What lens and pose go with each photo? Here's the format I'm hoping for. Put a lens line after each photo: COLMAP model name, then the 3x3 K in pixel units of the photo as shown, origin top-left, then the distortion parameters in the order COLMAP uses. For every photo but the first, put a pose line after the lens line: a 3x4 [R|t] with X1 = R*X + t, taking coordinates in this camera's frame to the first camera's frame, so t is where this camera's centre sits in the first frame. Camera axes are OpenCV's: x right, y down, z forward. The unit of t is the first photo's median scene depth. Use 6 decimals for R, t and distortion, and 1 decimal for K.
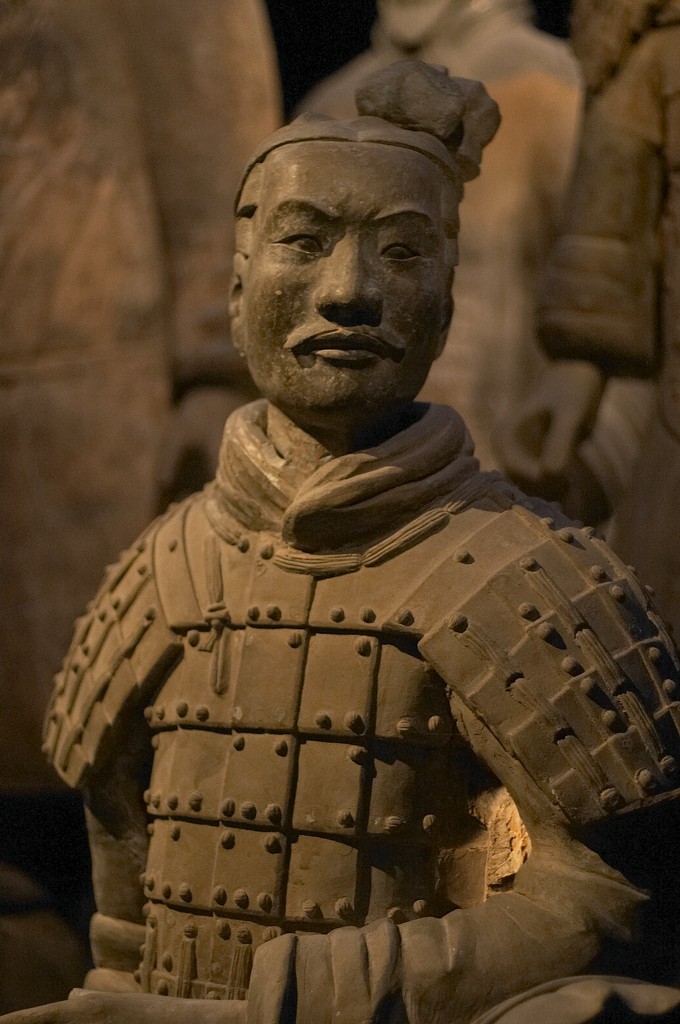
lens RADIAL K [[2504.4, 0, 340.0], [0, 2504.4, 512.0], [0, 0, 1]] dist [-0.083186, 0.325902]
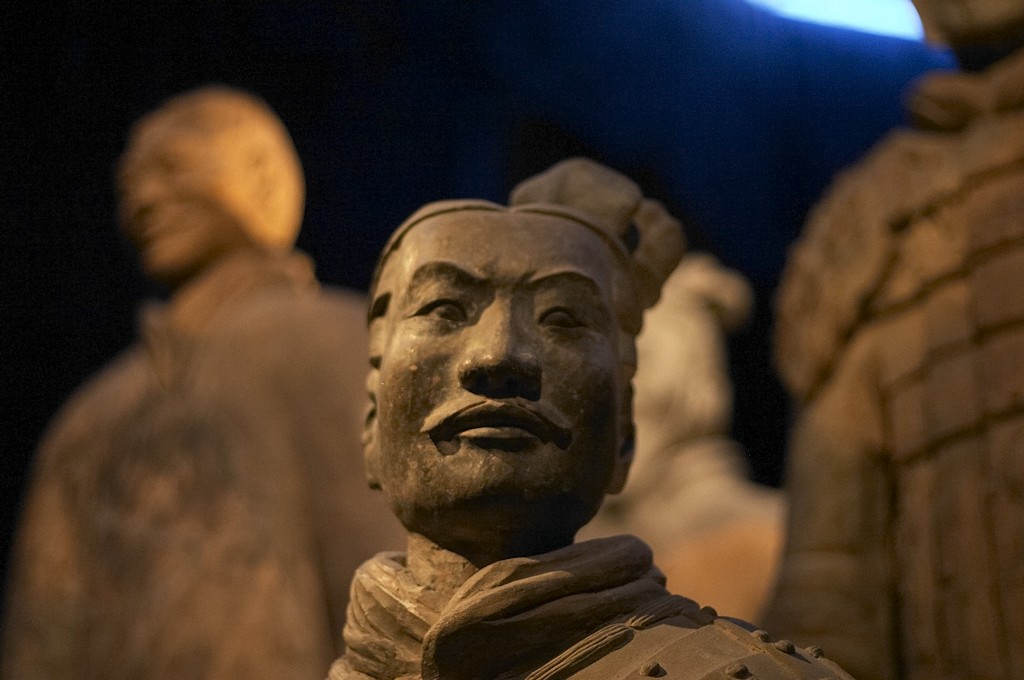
lens RADIAL K [[2504.4, 0, 512.0], [0, 2504.4, 340.0], [0, 0, 1]] dist [-0.083186, 0.325902]
pose [[0.999406, -0.027045, -0.021369, 0.025018], [0.017085, 0.927138, -0.374330, 0.208823], [0.029936, 0.373743, 0.927049, 0.242941]]
